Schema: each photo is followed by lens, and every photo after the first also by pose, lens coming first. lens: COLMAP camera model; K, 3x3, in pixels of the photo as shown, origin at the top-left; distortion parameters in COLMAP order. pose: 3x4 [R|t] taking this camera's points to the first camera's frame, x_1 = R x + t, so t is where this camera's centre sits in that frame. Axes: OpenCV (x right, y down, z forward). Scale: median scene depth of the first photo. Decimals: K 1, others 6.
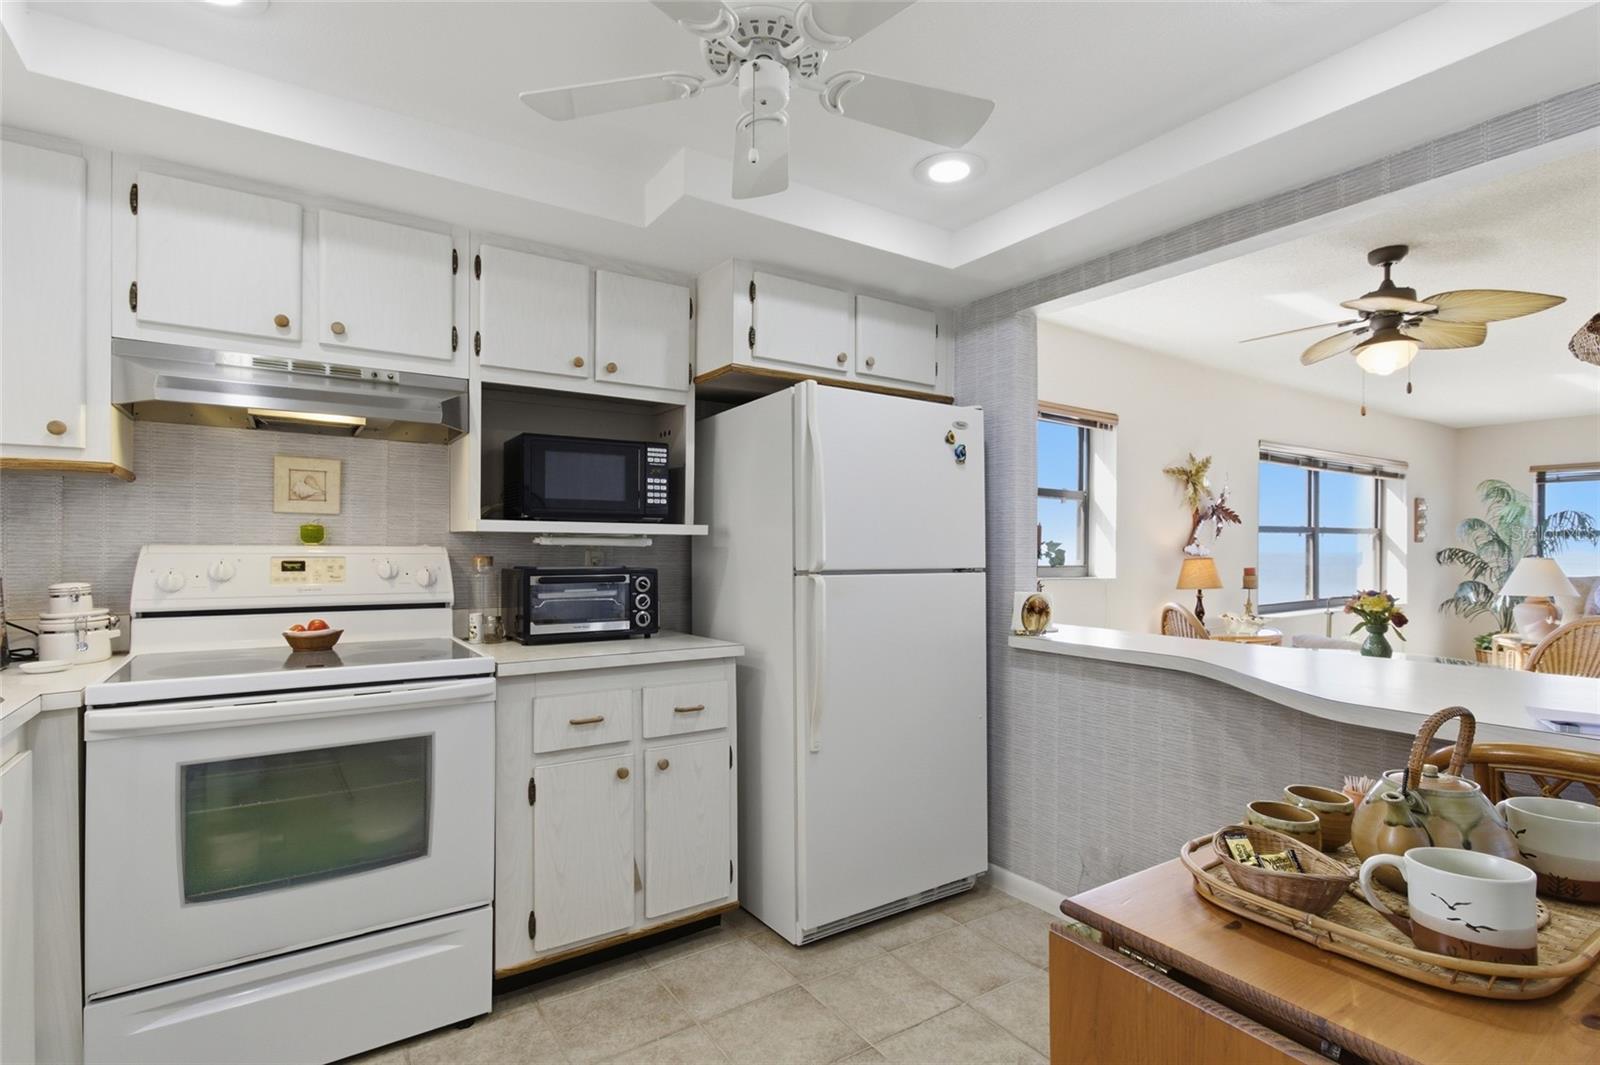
lens RADIAL K [[761.3, 0, 796.1], [0, 761.3, 545.1], [0, 0, 1]] dist [-0.015798, 0.010306]
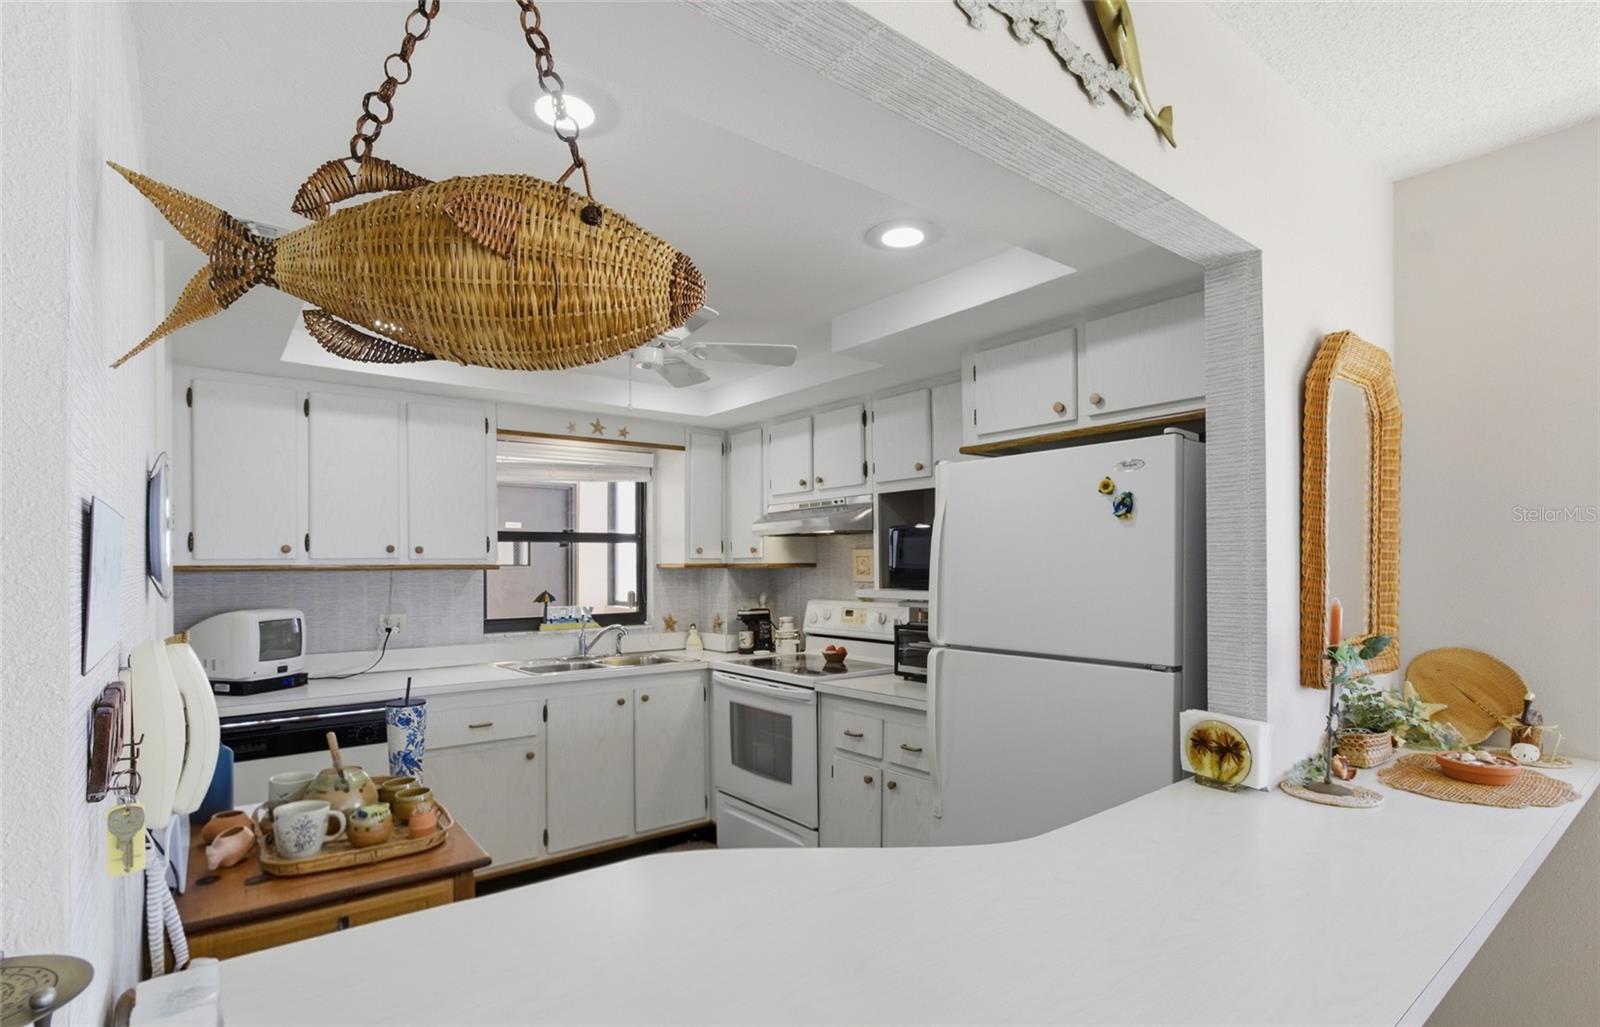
lens RADIAL K [[758.6, 0, 795.9], [0, 758.6, 576.7], [0, 0, 1]] dist [-0.012325, 0.002660]
pose [[0.083622, 0.006634, -0.996475, 0.967661], [0.008673, 0.999935, 0.007384, -0.063493], [0.996460, -0.009260, 0.083559, 0.669120]]
